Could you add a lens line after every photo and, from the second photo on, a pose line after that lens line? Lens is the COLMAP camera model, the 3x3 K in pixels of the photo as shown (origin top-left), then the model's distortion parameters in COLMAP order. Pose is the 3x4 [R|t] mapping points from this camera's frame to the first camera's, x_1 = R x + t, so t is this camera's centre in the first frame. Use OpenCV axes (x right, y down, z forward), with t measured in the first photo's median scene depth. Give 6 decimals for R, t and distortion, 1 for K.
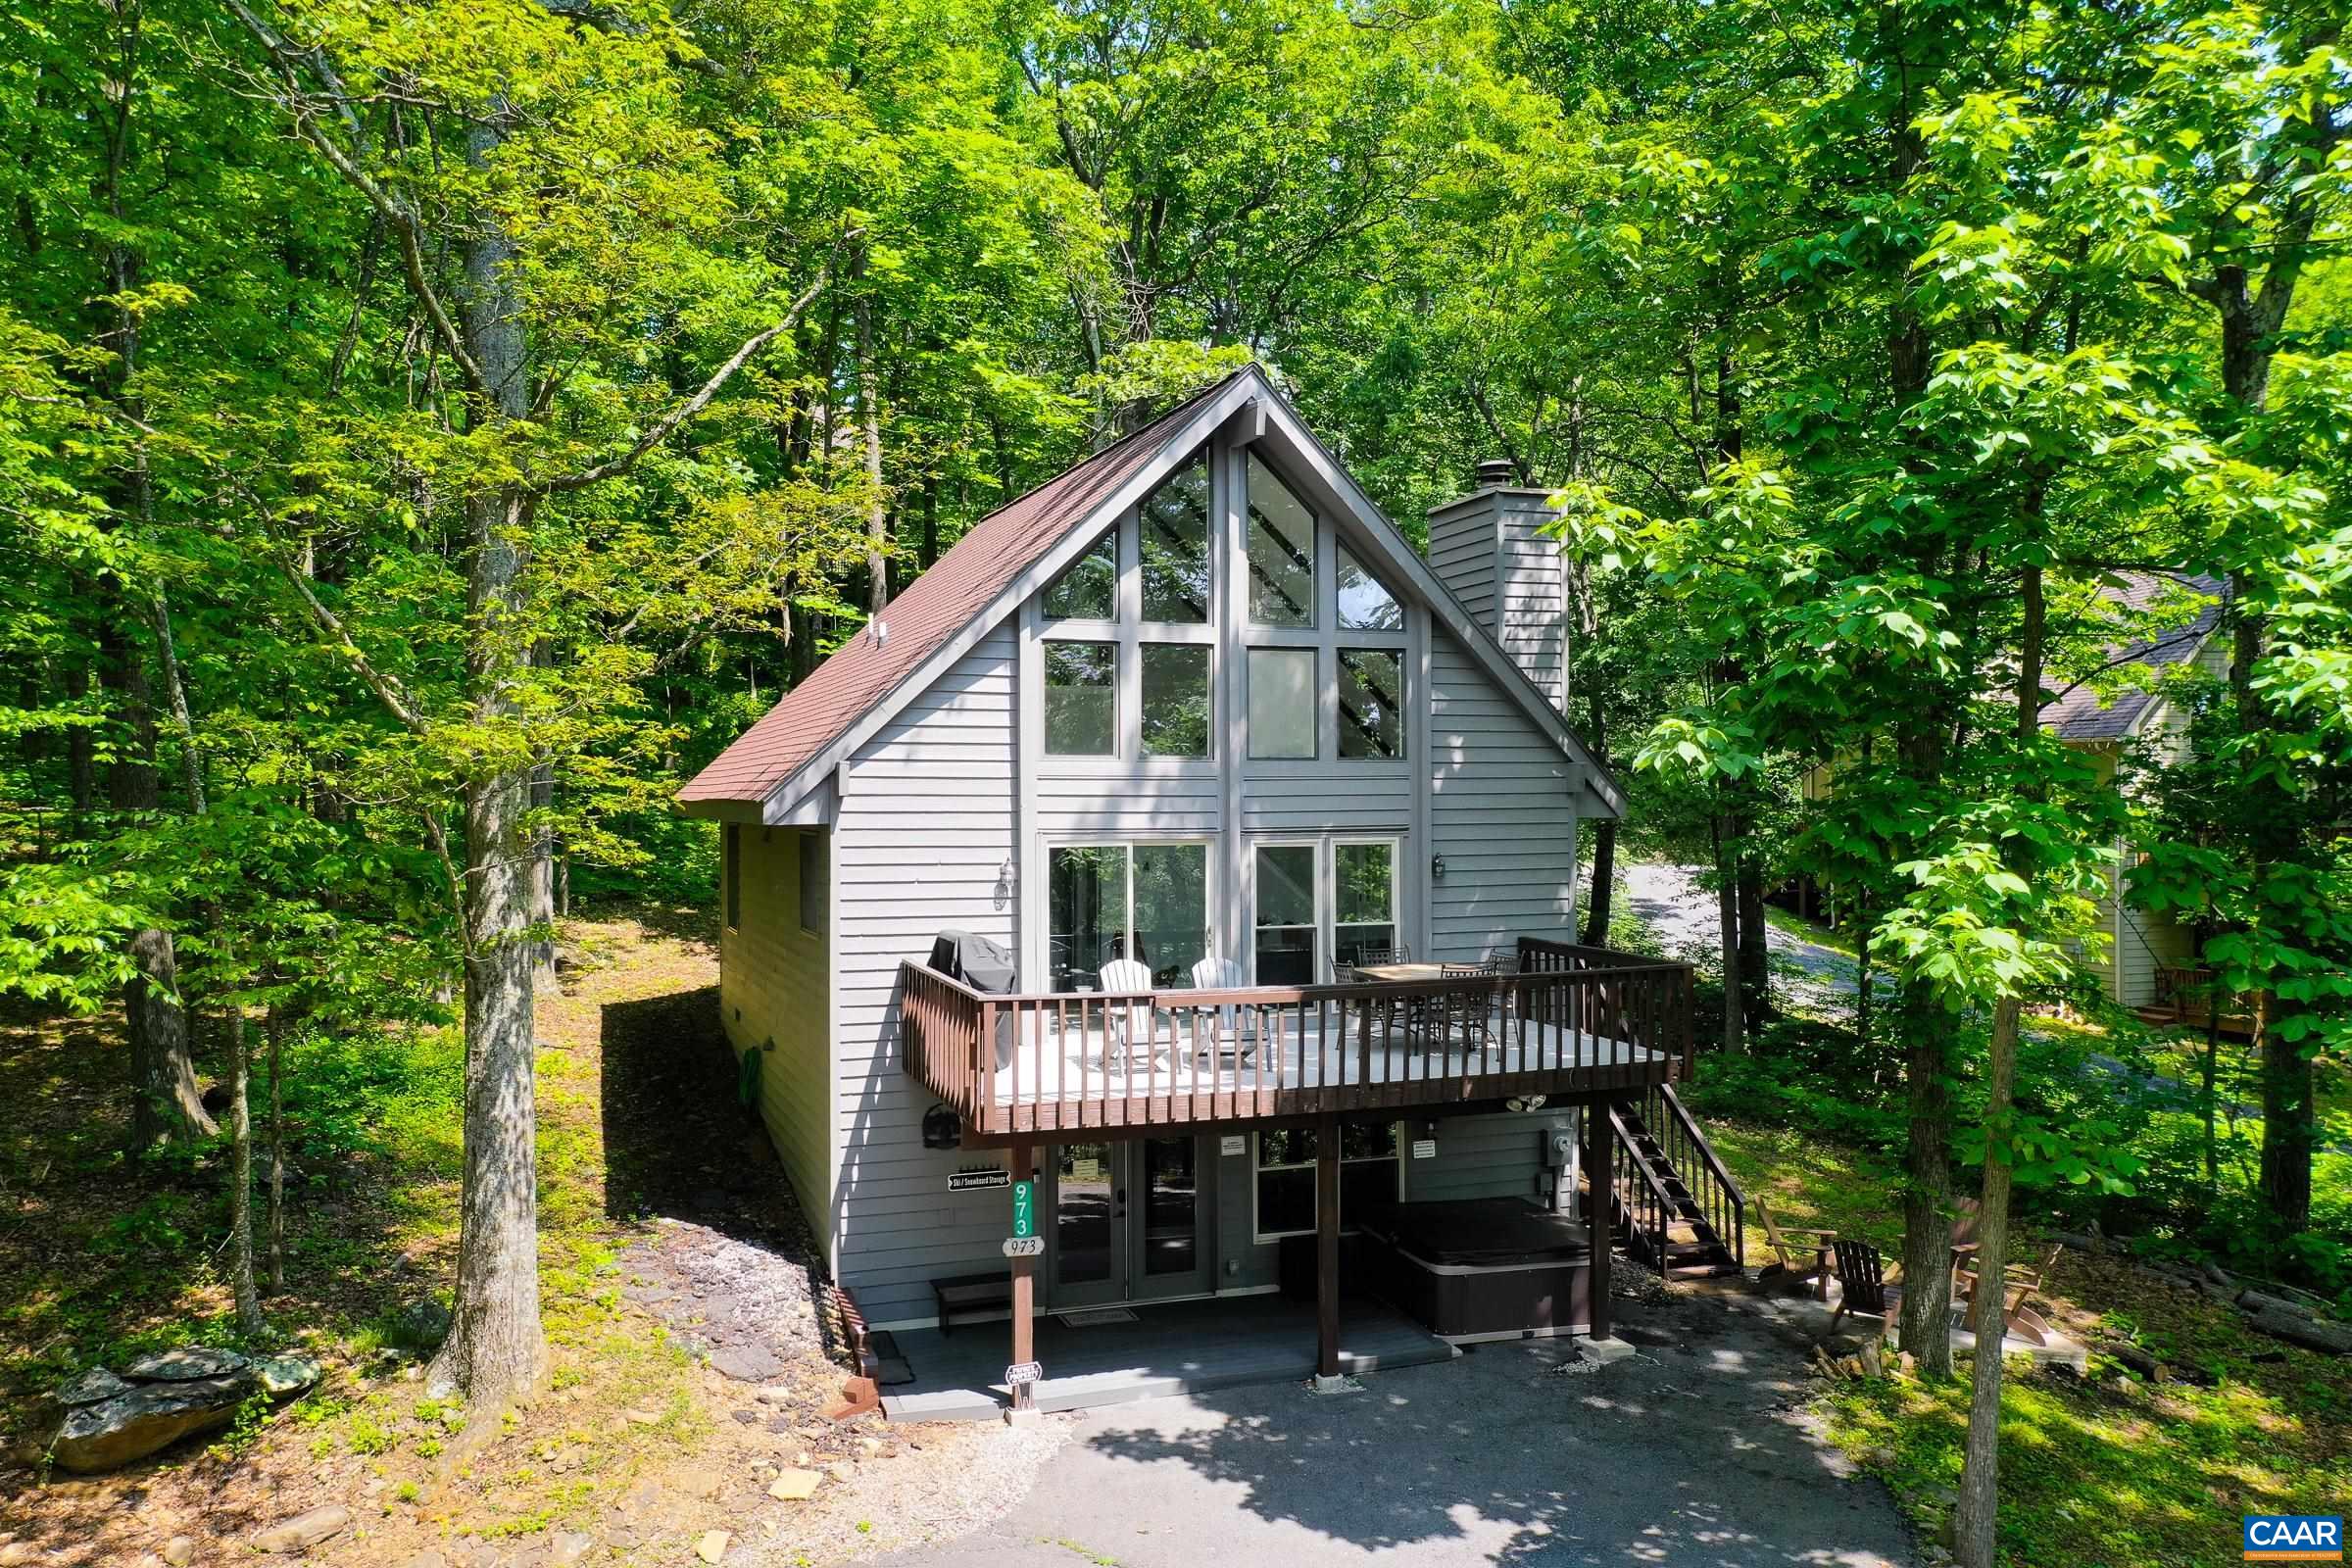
lens RADIAL K [[1864.4, 0, 1176.0], [0, 1864.4, 784.0], [0, 0, 1]] dist [0.000480, 0.002714]
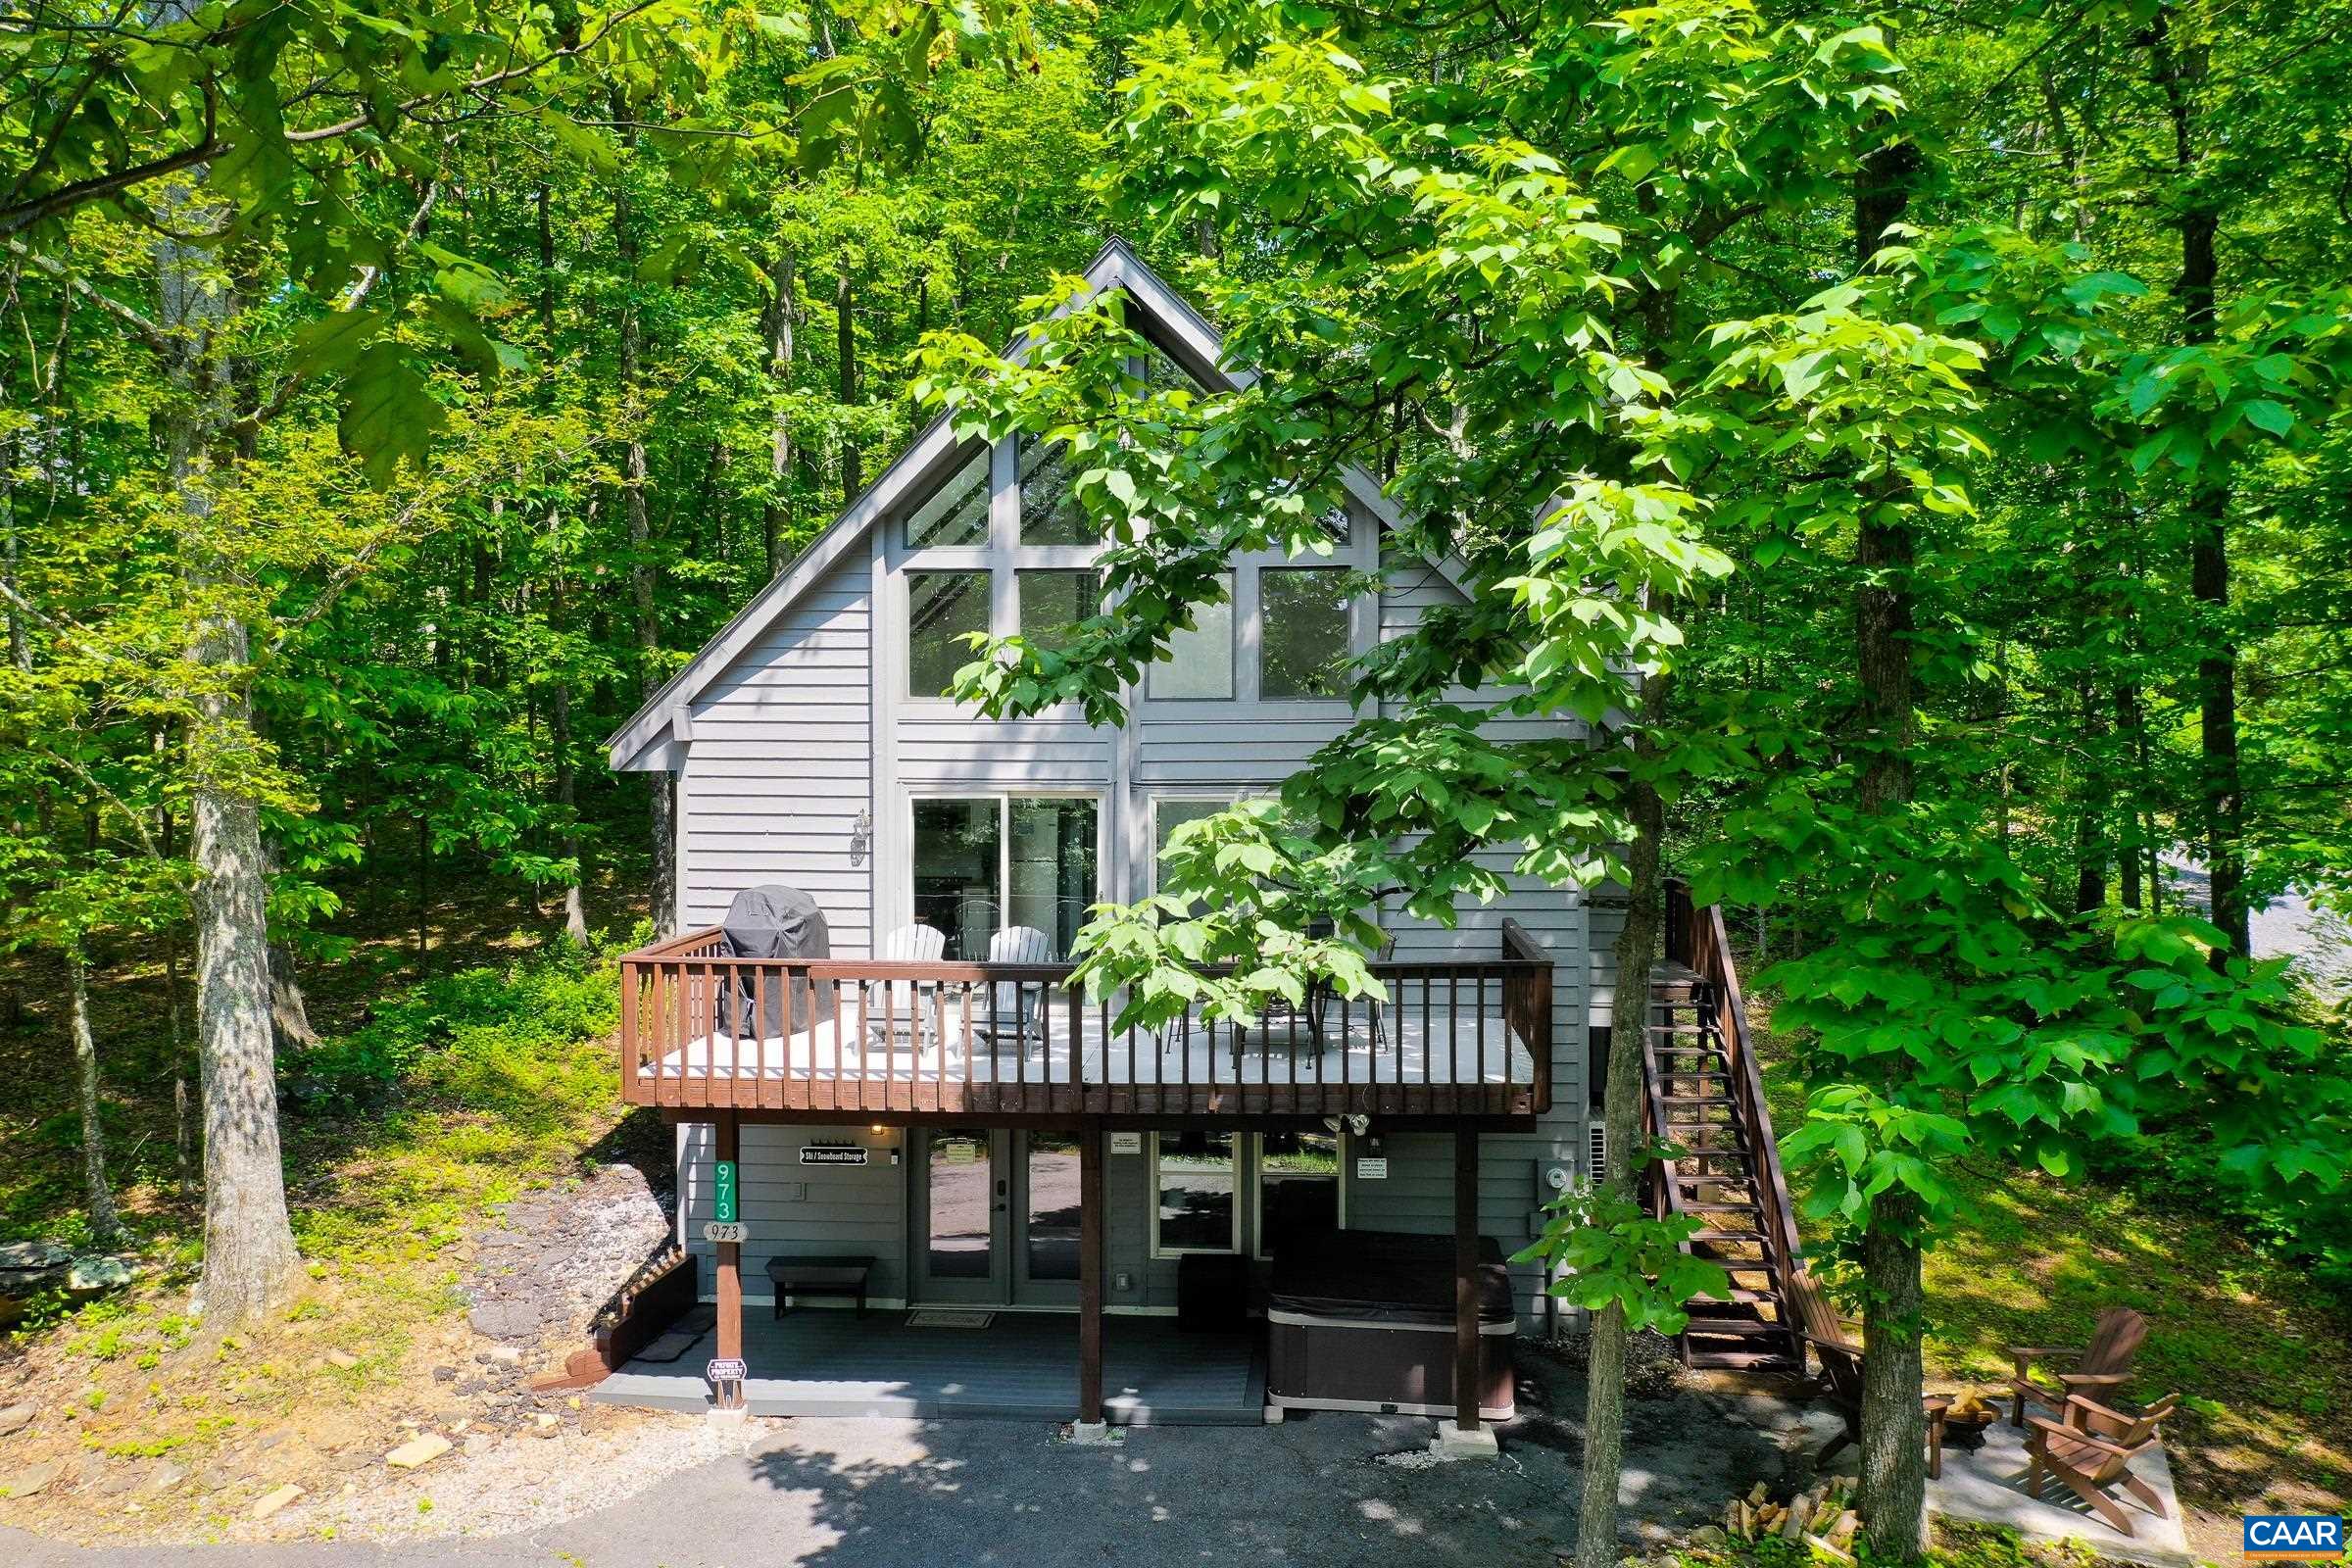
lens RADIAL K [[1847.8, 0, 1176.0], [0, 1847.8, 784.0], [0, 0, 1]] dist [-0.000771, 0.006322]
pose [[0.909574, 0.009639, -0.415430, 0.453756], [-0.001329, 0.999793, 0.020287, 0.009003], [0.415540, -0.017901, 0.909399, 0.249587]]
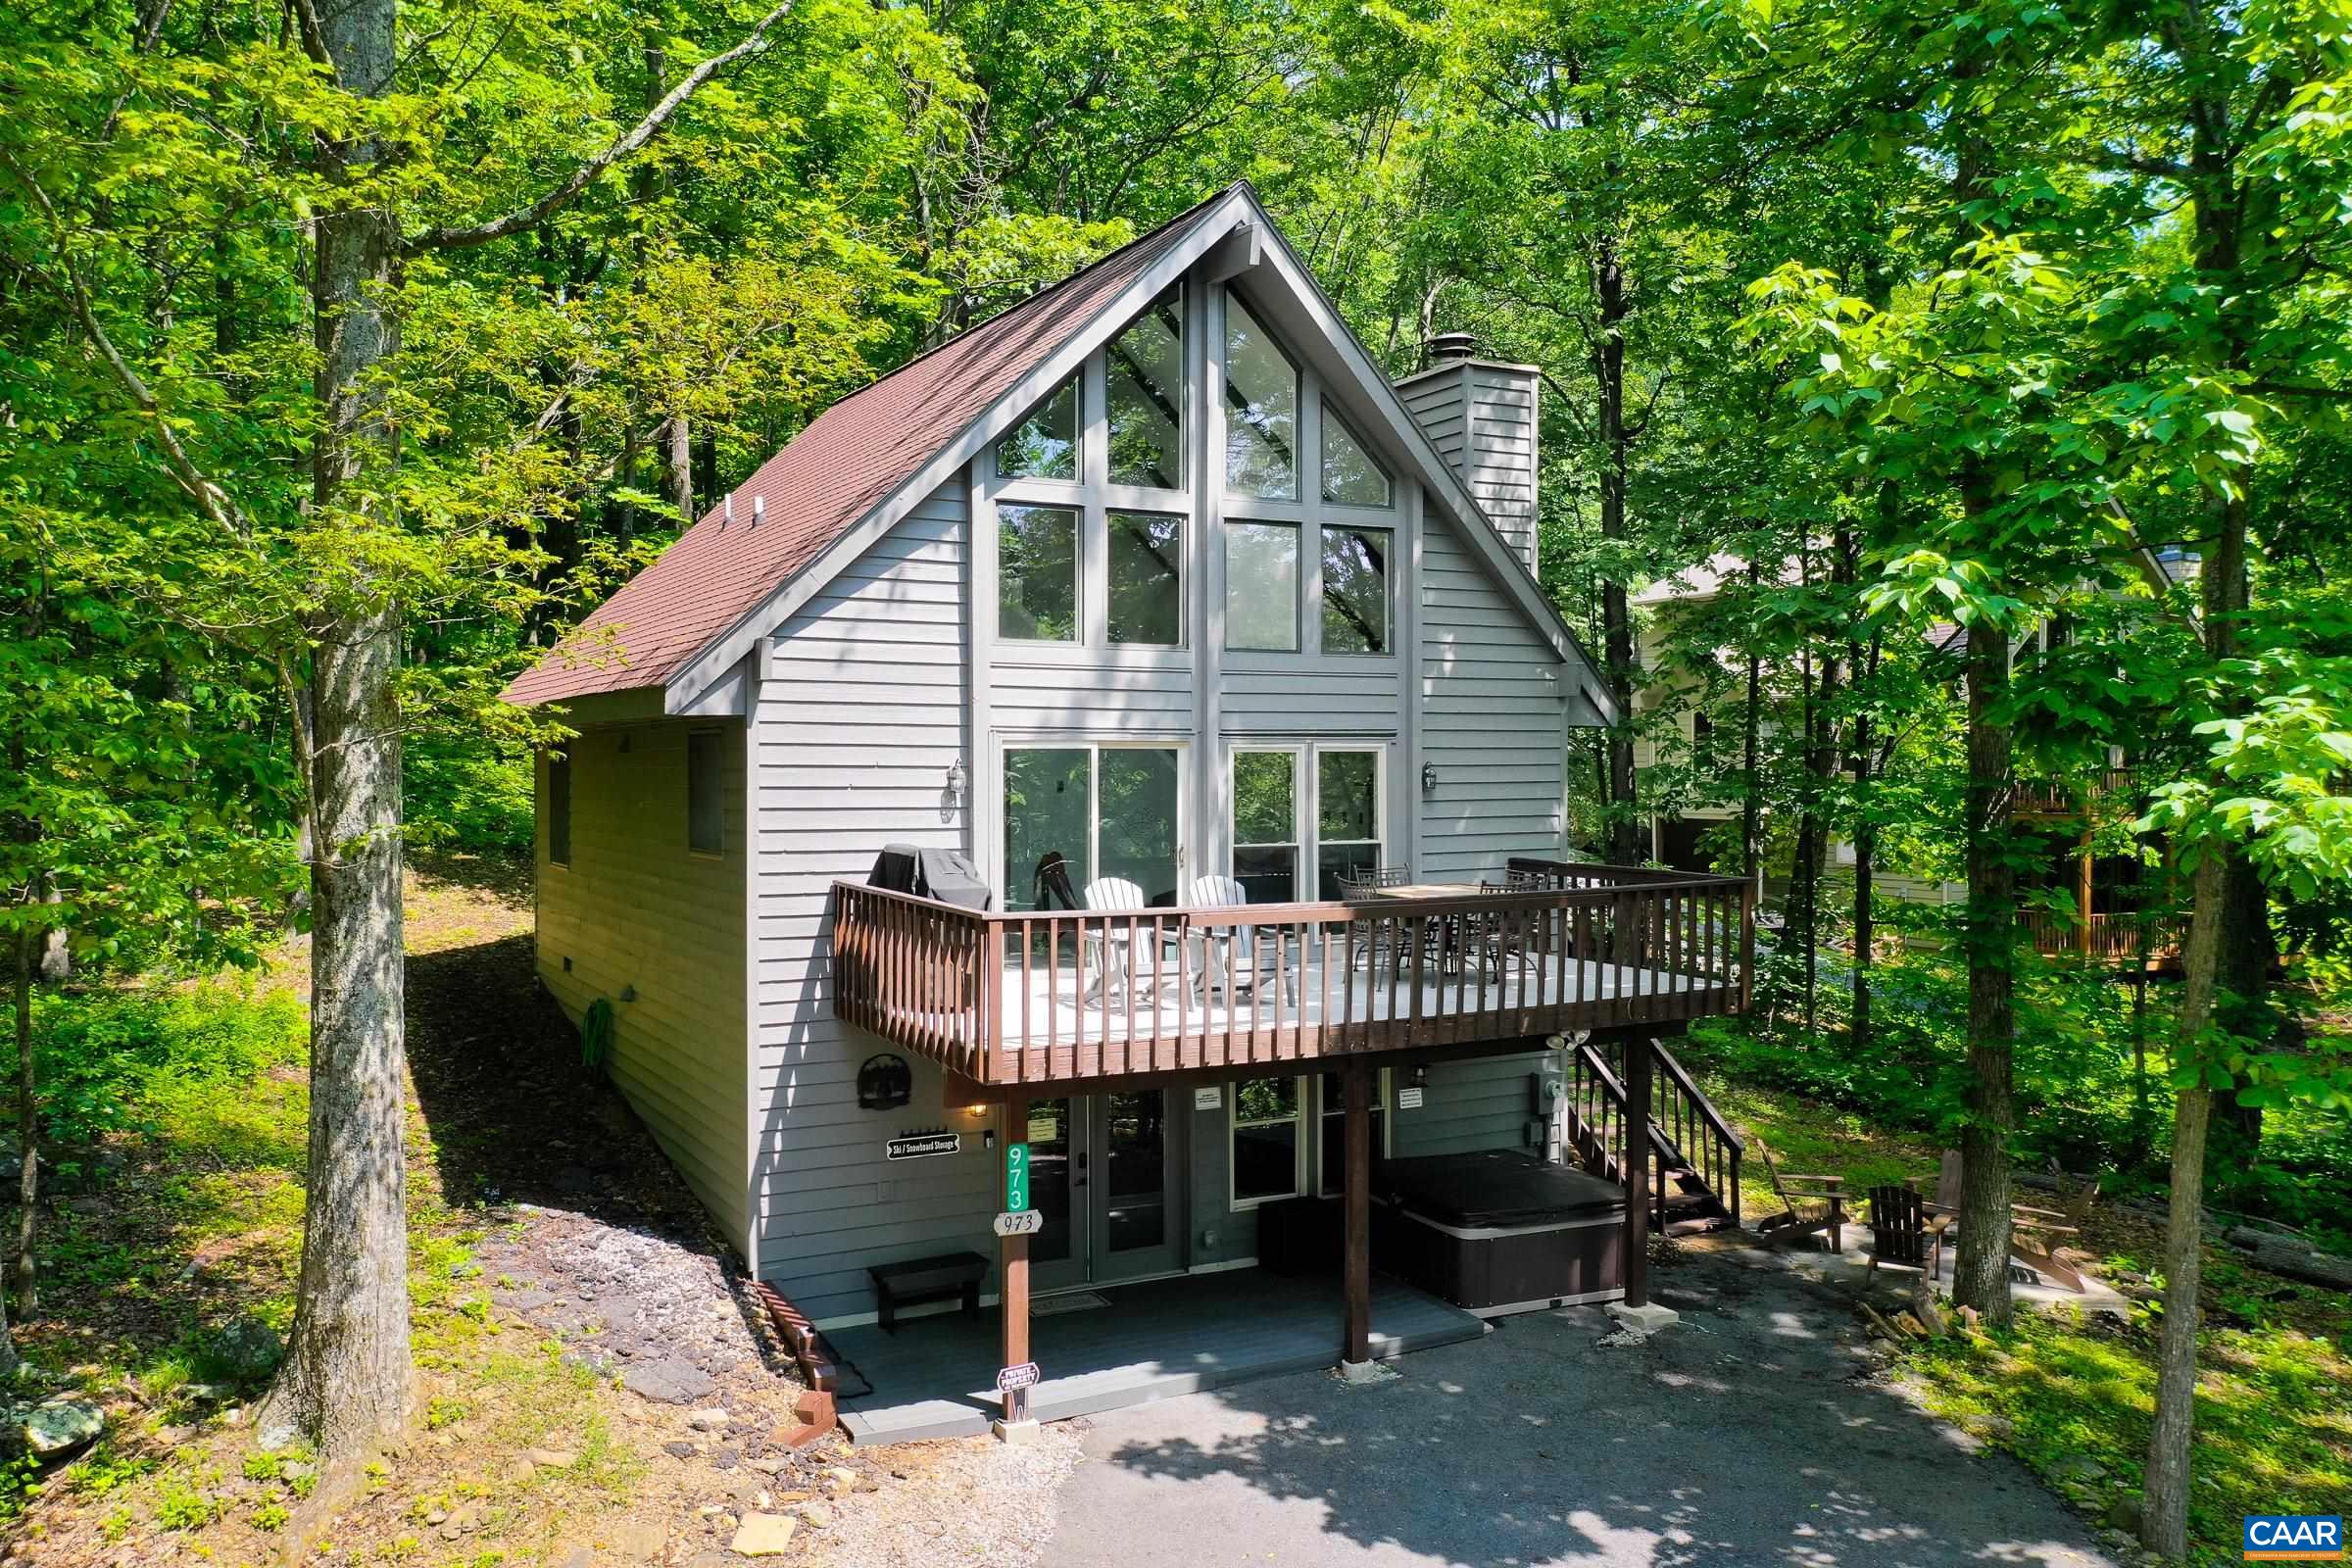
lens RADIAL K [[1864.4, 0, 1176.0], [0, 1864.4, 784.0], [0, 0, 1]] dist [0.000480, 0.002714]
pose [[0.988789, 0.001042, 0.149315, -0.124820], [-0.003331, 0.999881, 0.015086, 0.039604], [-0.149282, -0.015414, 0.988675, 0.169520]]
